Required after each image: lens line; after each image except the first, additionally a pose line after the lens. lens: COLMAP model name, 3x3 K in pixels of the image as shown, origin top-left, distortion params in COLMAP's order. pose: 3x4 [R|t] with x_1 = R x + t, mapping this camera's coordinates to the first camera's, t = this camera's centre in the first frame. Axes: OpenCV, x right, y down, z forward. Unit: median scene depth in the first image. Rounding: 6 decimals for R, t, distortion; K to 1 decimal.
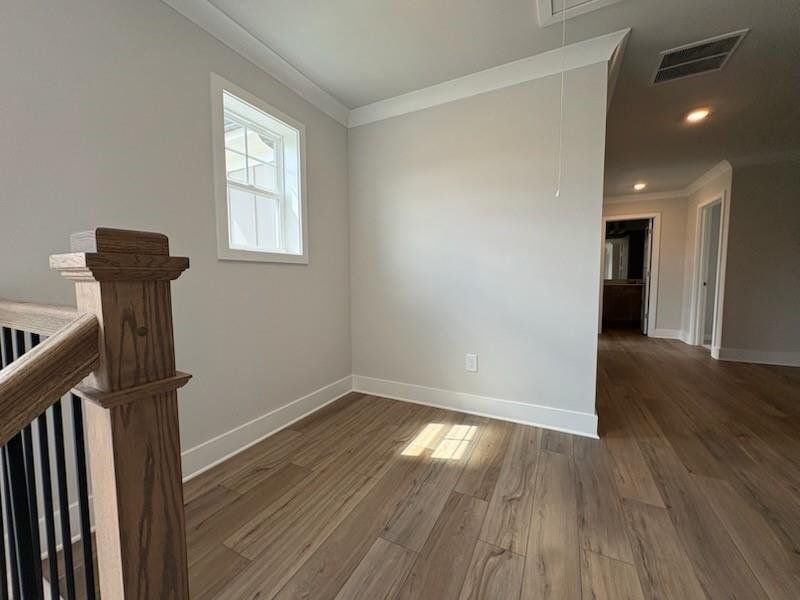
lens RADIAL K [[320.8, 0, 399.1], [0, 320.8, 297.9], [0, 0, 1]] dist [0.004903, -0.000556]
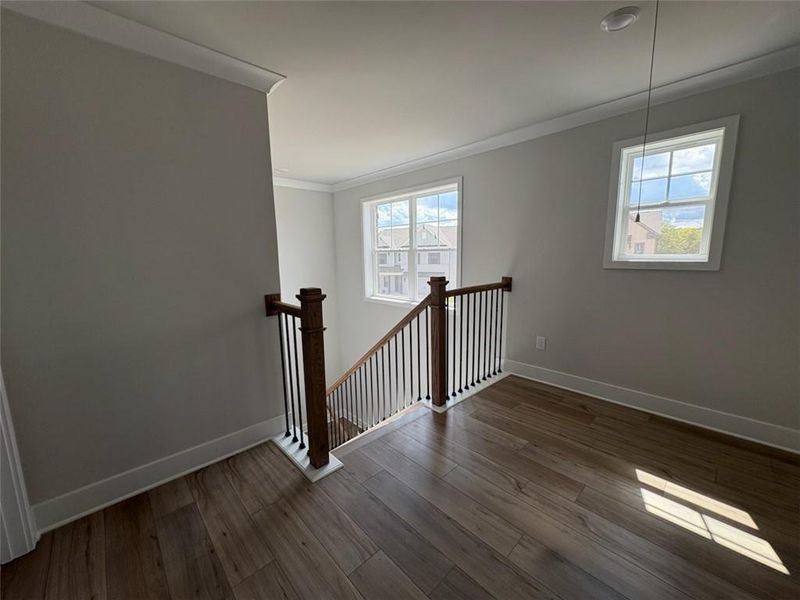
lens RADIAL K [[320.8, 0, 399.8], [0, 320.8, 300.5], [0, 0, 1]] dist [0.004903, -0.000556]
pose [[-0.330405, 0.157489, -0.930607, 1.214380], [-0.036538, 0.983107, 0.179346, -0.213956], [0.943132, 0.093259, -0.319070, 0.603525]]
